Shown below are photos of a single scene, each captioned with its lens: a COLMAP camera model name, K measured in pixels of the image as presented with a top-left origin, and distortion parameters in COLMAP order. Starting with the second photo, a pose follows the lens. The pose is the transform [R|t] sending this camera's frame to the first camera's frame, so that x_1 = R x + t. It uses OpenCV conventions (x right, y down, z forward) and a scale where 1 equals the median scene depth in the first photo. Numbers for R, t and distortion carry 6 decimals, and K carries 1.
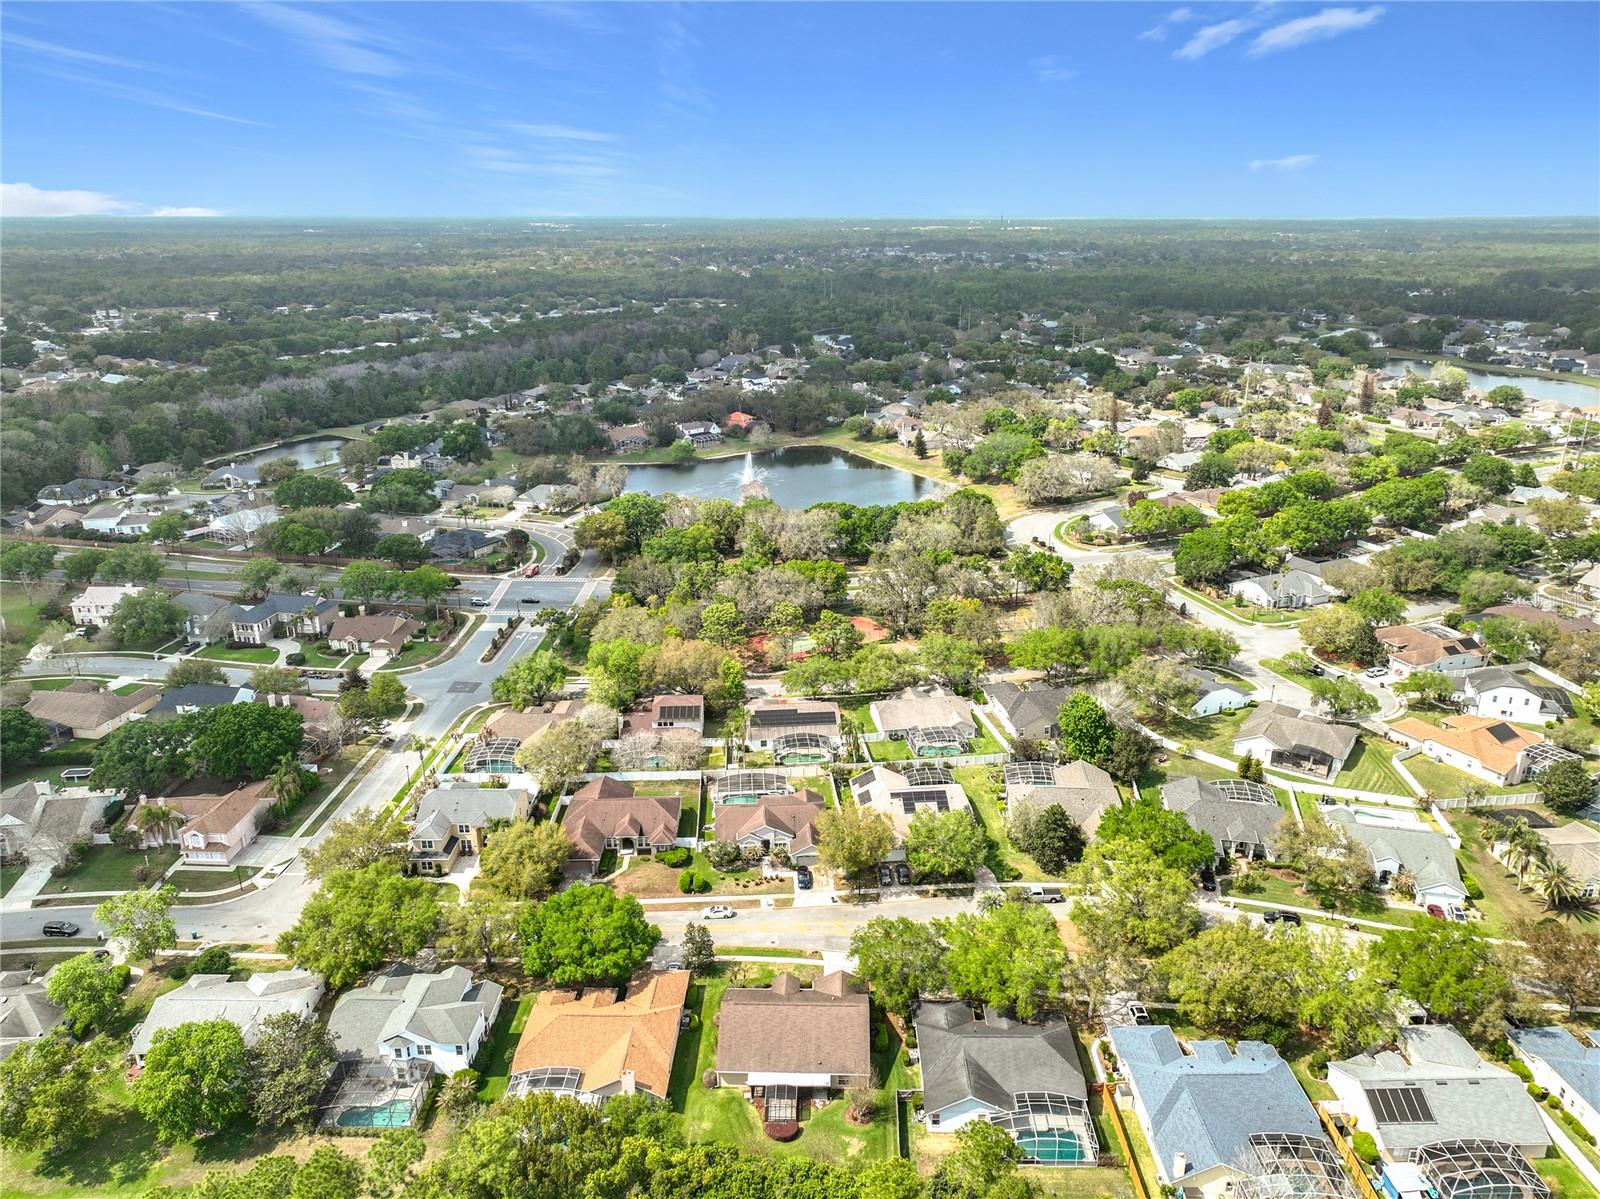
lens RADIAL K [[1142.0, 0, 800.0], [0, 1142.0, 599.5], [0, 0, 1]] dist [0.003719, -0.000476]
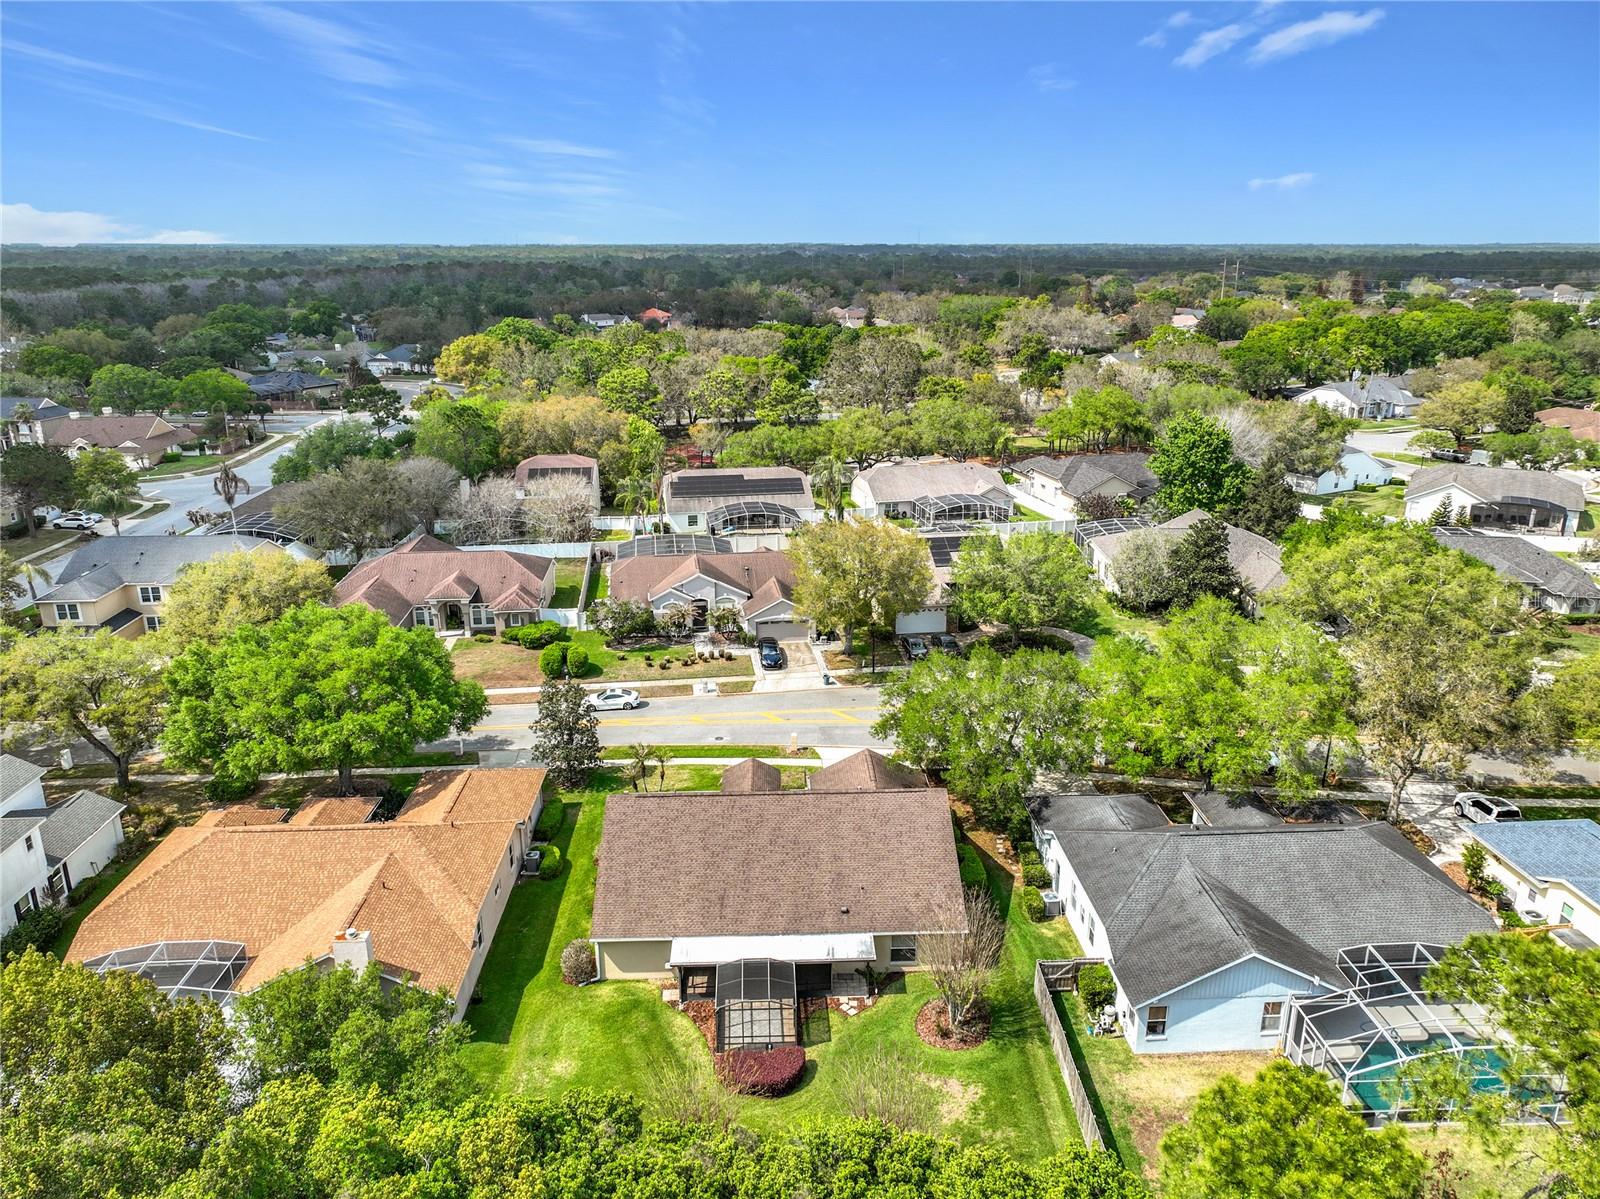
lens RADIAL K [[1129.6, 0, 800.0], [0, 1129.6, 599.5], [0, 0, 1]] dist [-0.004656, 0.019202]
pose [[0.997558, -0.018919, 0.067228, -0.018851], [0.020704, 0.999449, -0.025955, 0.235307], [-0.066700, 0.027283, 0.997400, 0.457798]]
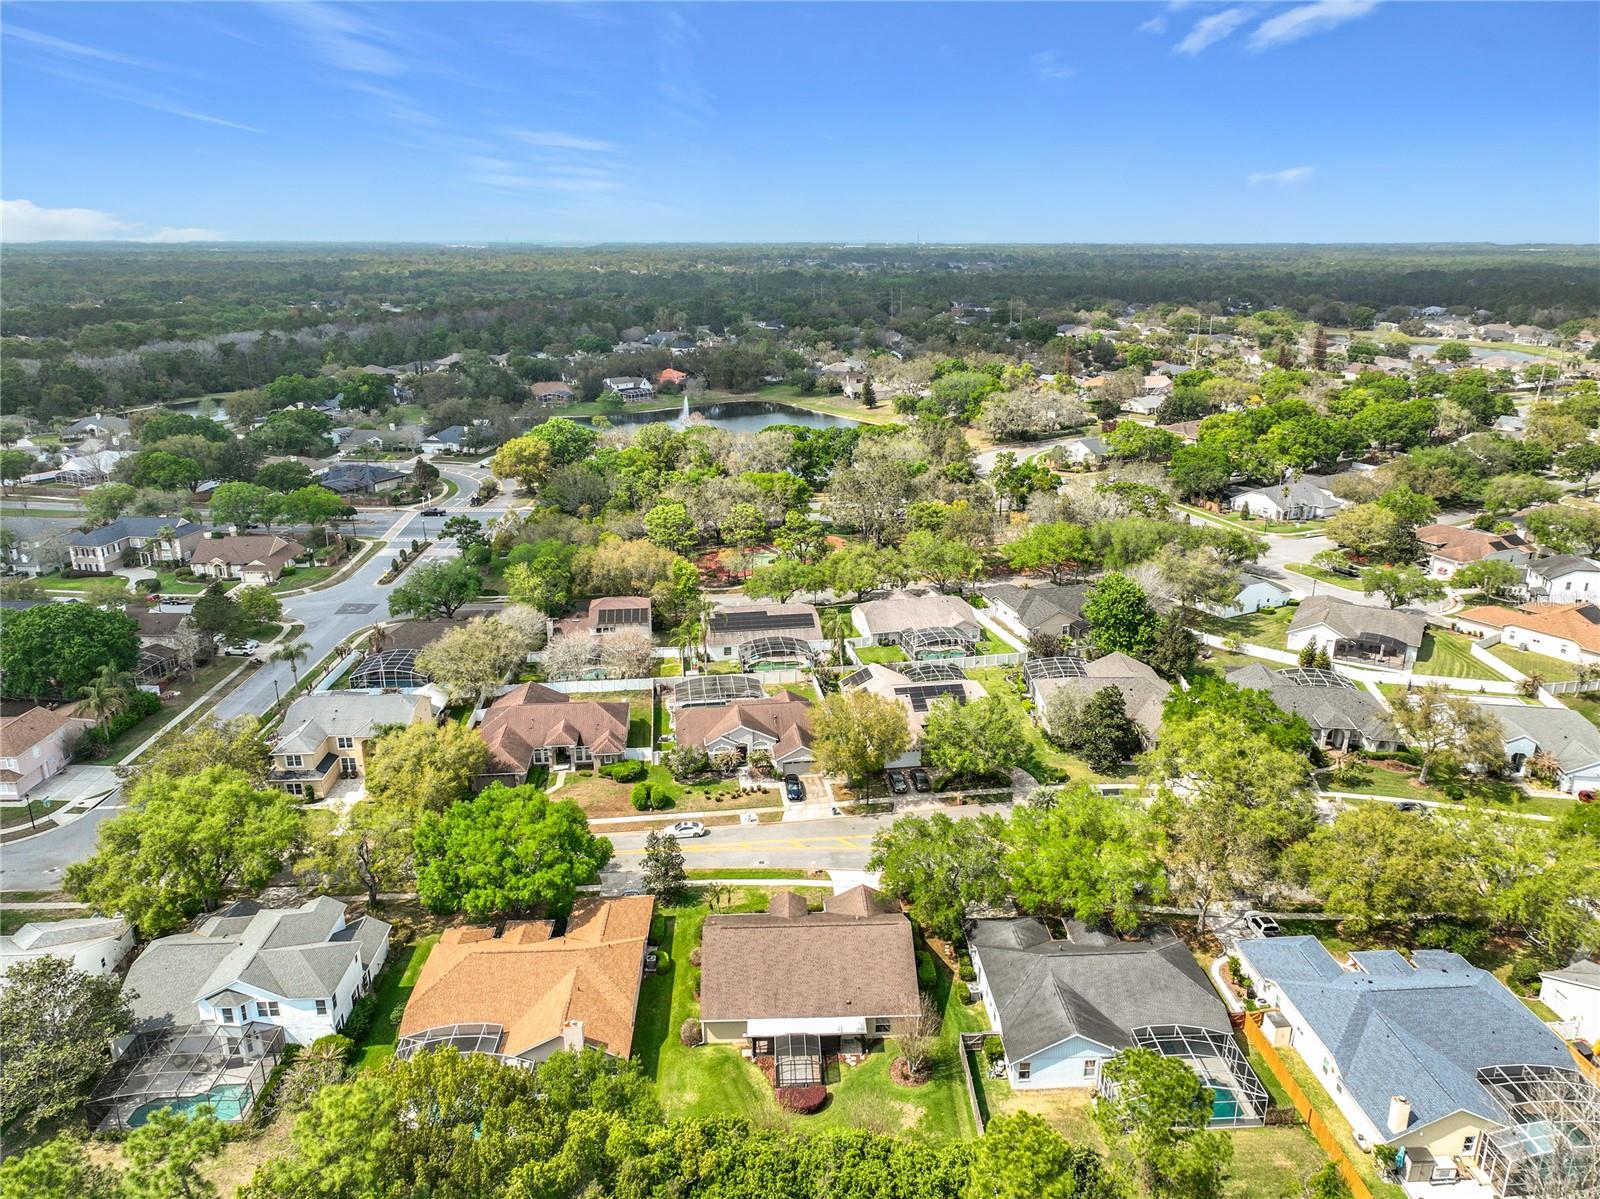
lens RADIAL K [[1129.6, 0, 800.0], [0, 1129.6, 599.5], [0, 0, 1]] dist [-0.004656, 0.019202]
pose [[0.997548, -0.019801, 0.067124, -0.041904], [0.021202, 0.999571, -0.020223, 0.133444], [-0.066695, 0.021596, 0.997540, 0.237133]]
